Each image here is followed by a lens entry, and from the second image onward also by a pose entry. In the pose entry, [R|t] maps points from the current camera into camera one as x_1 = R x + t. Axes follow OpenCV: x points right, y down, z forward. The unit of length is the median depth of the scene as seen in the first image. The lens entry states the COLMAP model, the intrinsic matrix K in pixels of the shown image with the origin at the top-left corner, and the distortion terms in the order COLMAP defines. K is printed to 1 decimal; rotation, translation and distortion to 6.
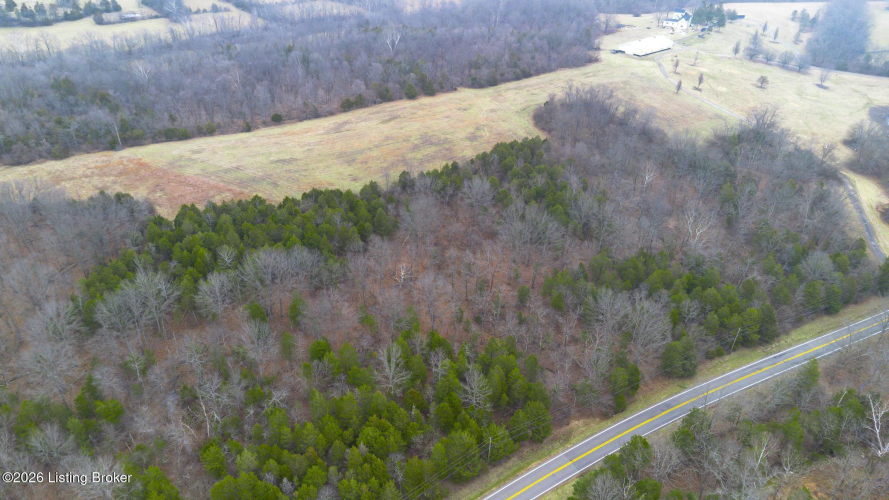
lens RADIAL K [[626.8, 0, 444.5], [0, 626.8, 250.0], [0, 0, 1]] dist [0.074659, -0.080037]
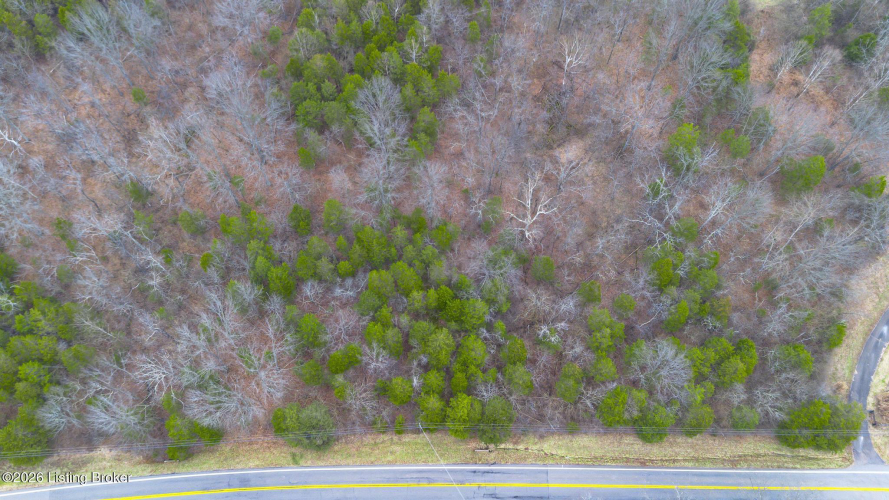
lens RADIAL K [[626.8, 0, 444.5], [0, 626.8, 250.0], [0, 0, 1]] dist [0.074659, -0.080037]
pose [[0.898922, 0.390126, -0.199353, 0.363760], [-0.230685, 0.808326, 0.541658, -0.232630], [0.372457, -0.440920, 0.816618, 0.393181]]
